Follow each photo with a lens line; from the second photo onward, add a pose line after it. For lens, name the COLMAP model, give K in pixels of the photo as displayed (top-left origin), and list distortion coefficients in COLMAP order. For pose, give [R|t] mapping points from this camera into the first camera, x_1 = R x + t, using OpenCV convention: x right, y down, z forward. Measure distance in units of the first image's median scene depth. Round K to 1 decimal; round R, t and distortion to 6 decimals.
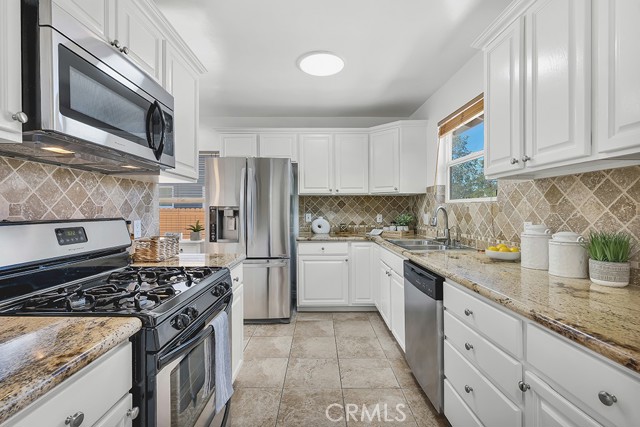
lens RADIAL K [[290.3, 0, 317.4], [0, 290.3, 213.4], [0, 0, 1]] dist [0.001329, -0.000215]
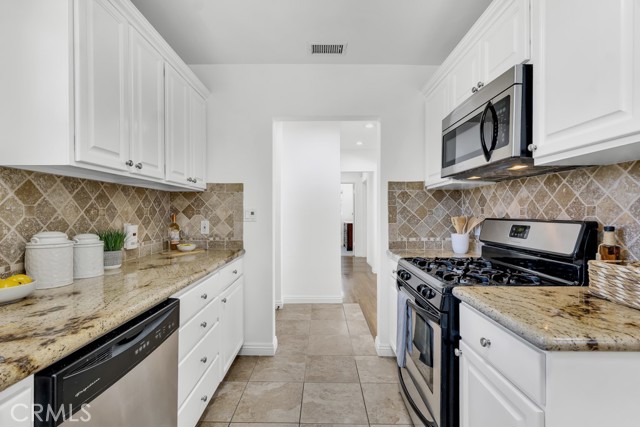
lens RADIAL K [[290.3, 0, 317.4], [0, 290.3, 213.4], [0, 0, 1]] dist [0.001329, -0.000215]
pose [[-0.999898, 0.003096, 0.013959, 0.024180], [0.003254, 0.999931, 0.011306, -0.016986], [-0.013923, 0.011351, -0.999839, 1.886569]]
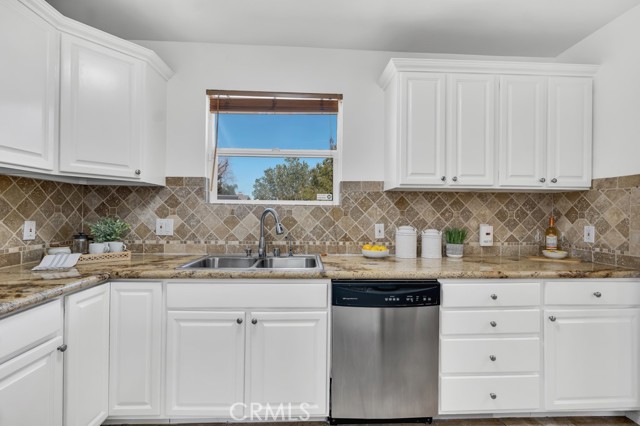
lens RADIAL K [[290.3, 0, 317.4], [0, 290.3, 212.9], [0, 0, 1]] dist [0.001329, -0.000215]
pose [[-0.027836, 0.002271, 0.999610, -0.612639], [0.001528, 0.999996, -0.002230, -0.018676], [-0.999611, 0.001465, -0.027840, 1.538779]]
